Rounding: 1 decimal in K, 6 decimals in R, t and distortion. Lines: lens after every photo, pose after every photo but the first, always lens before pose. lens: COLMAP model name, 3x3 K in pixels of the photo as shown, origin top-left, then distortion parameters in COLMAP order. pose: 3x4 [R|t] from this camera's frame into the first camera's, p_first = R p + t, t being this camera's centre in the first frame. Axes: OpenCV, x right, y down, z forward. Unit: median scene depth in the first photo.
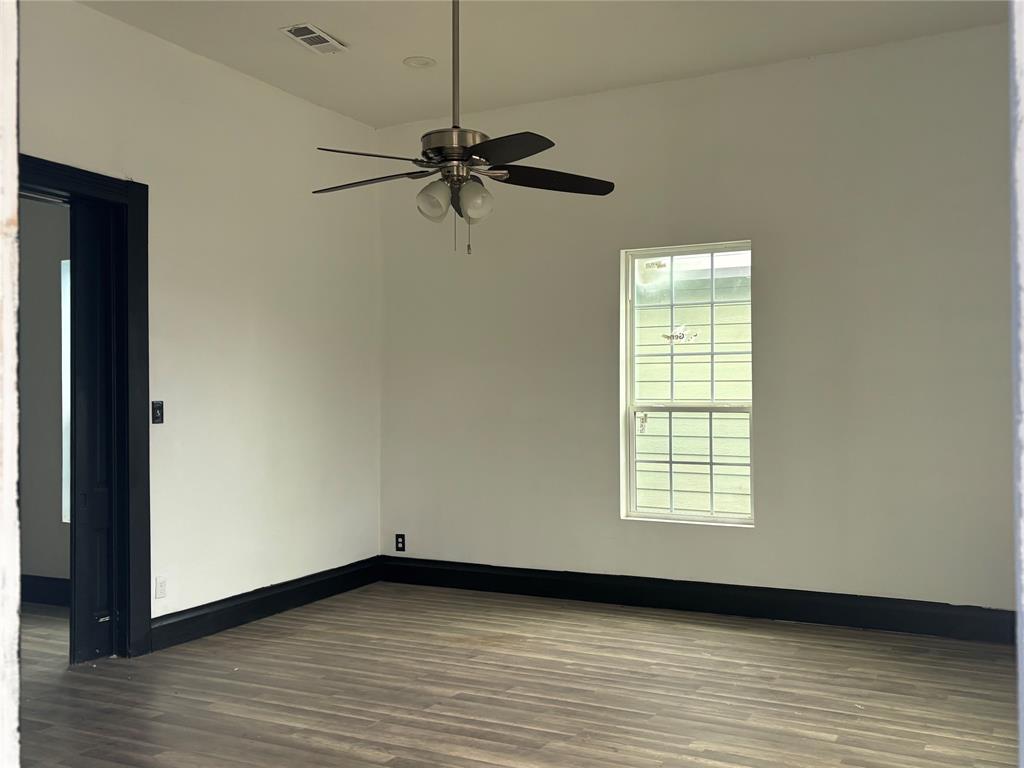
lens RADIAL K [[976.5, 0, 508.8], [0, 976.5, 376.2], [0, 0, 1]] dist [0.037424, 0.000000]
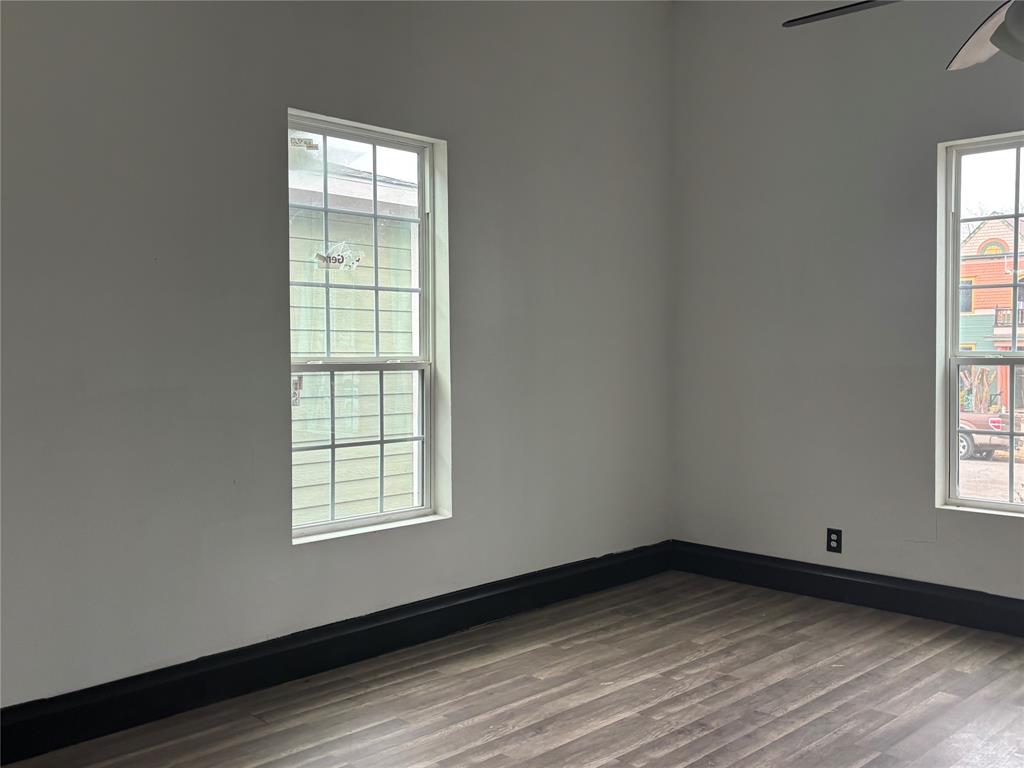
lens RADIAL K [[976.5, 0, 515.2], [0, 976.5, 392.1], [0, 0, 1]] dist [0.037424, 0.000000]
pose [[0.294469, -0.038225, 0.954896, -0.557495], [-0.017952, 0.998802, 0.045519, 0.022840], [-0.955492, -0.030546, 0.293430, 0.874067]]
